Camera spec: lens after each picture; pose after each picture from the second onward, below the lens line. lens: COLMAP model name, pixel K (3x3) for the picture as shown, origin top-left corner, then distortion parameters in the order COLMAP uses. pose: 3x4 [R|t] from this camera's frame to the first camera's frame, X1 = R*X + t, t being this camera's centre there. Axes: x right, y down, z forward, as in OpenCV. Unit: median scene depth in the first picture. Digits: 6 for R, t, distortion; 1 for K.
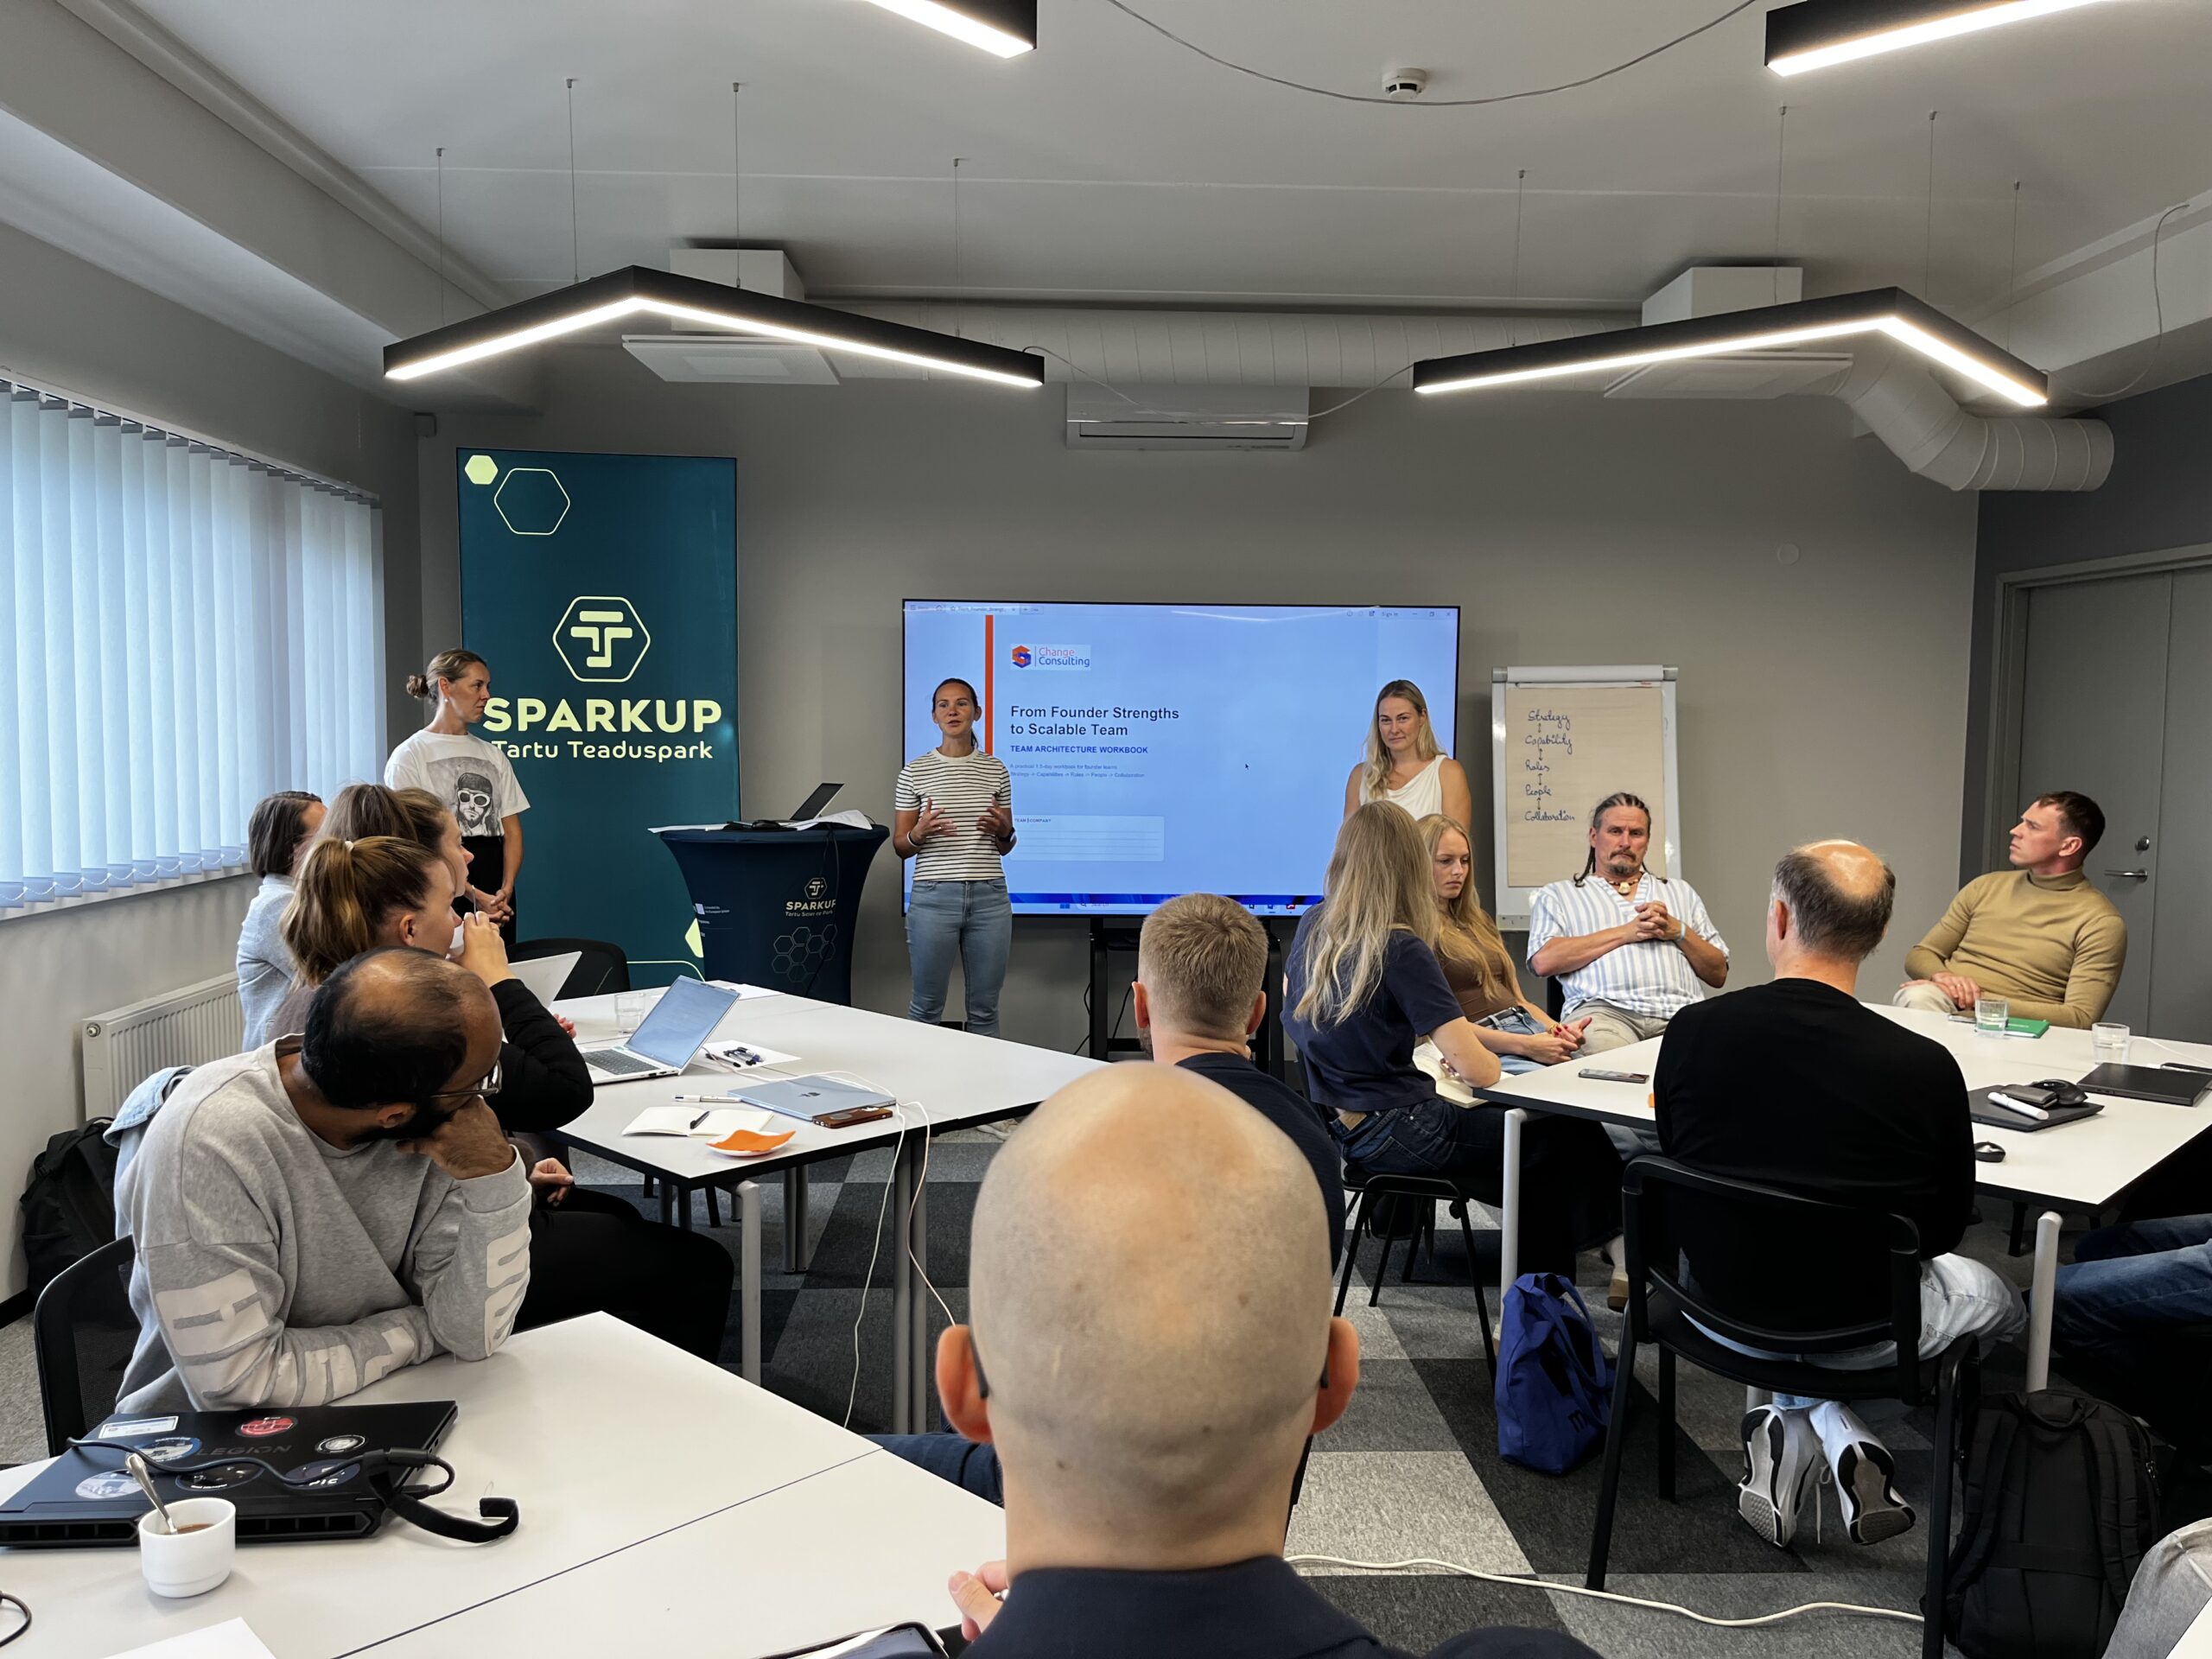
lens RADIAL K [[1650.3, 0, 1112.4], [0, 1650.3, 842.1], [0, 0, 1]] dist [0.041135, -0.018077]
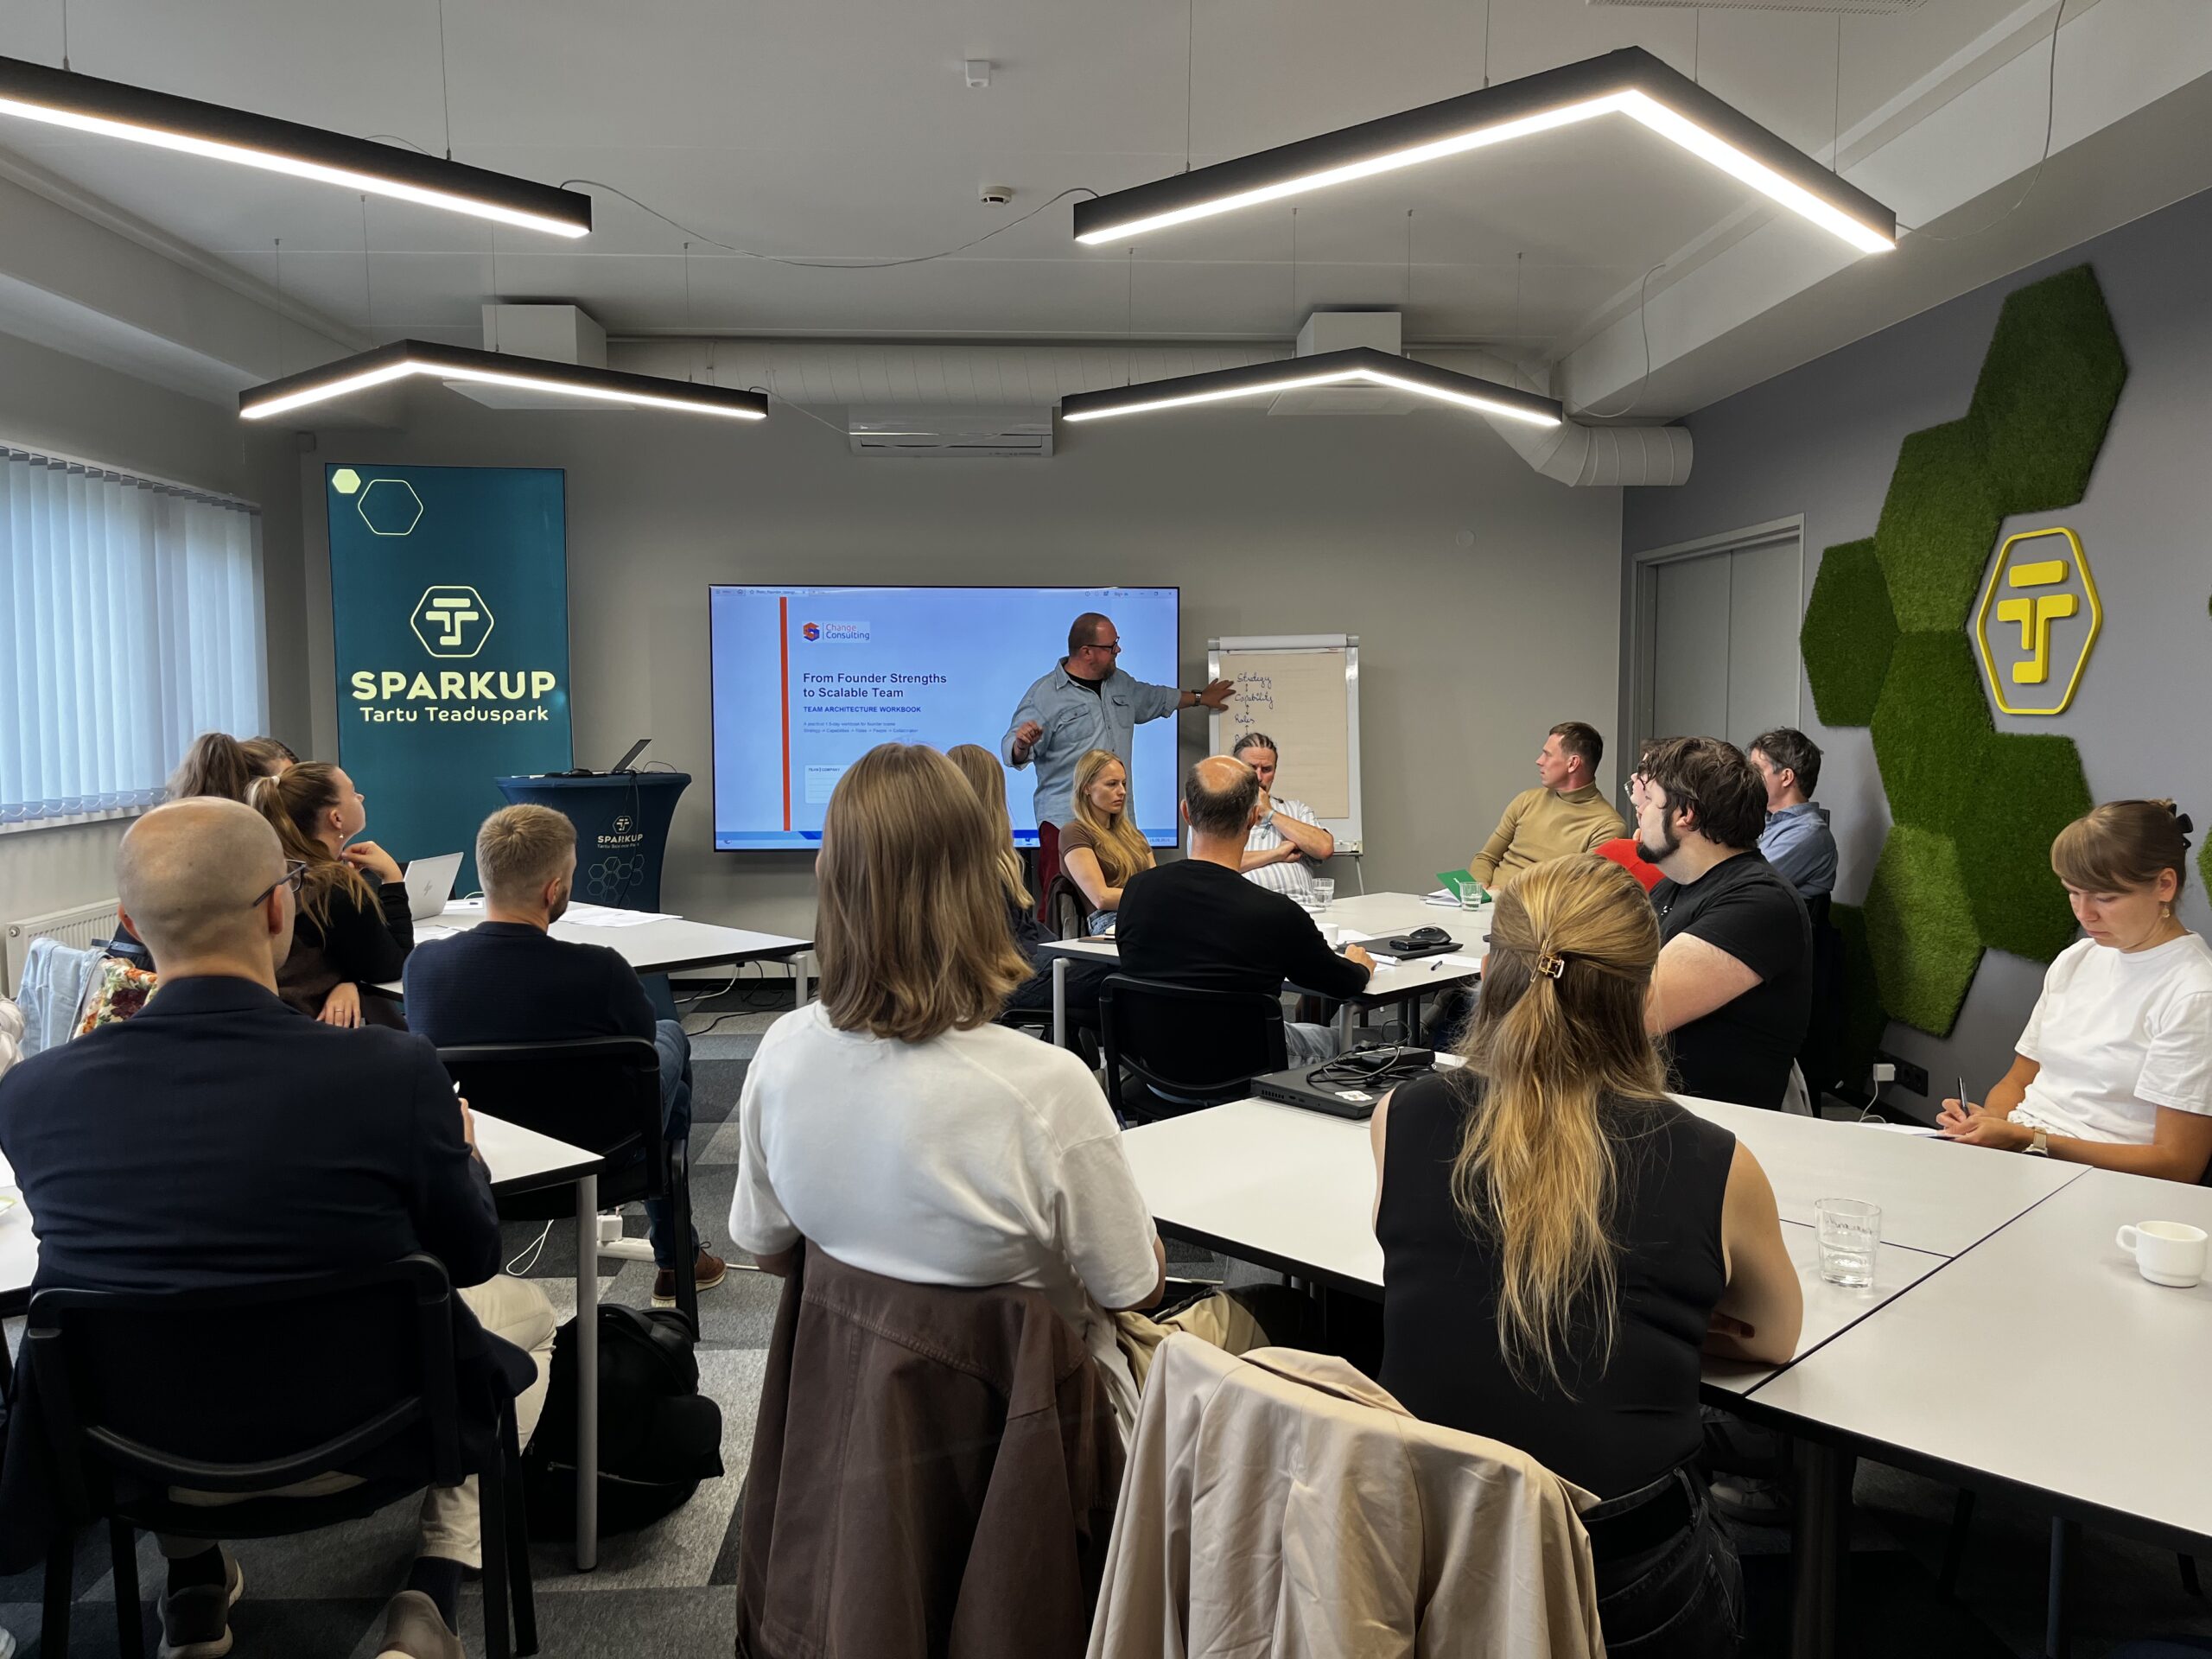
lens RADIAL K [[1650.3, 0, 1107.0], [0, 1650.3, 815.0], [0, 0, 1]] dist [0.041135, -0.018077]
pose [[0.999880, -0.013288, 0.007935, 0.151934], [0.013315, 0.999906, -0.003412, 0.027254], [-0.007889, 0.003518, 0.999963, -0.199319]]
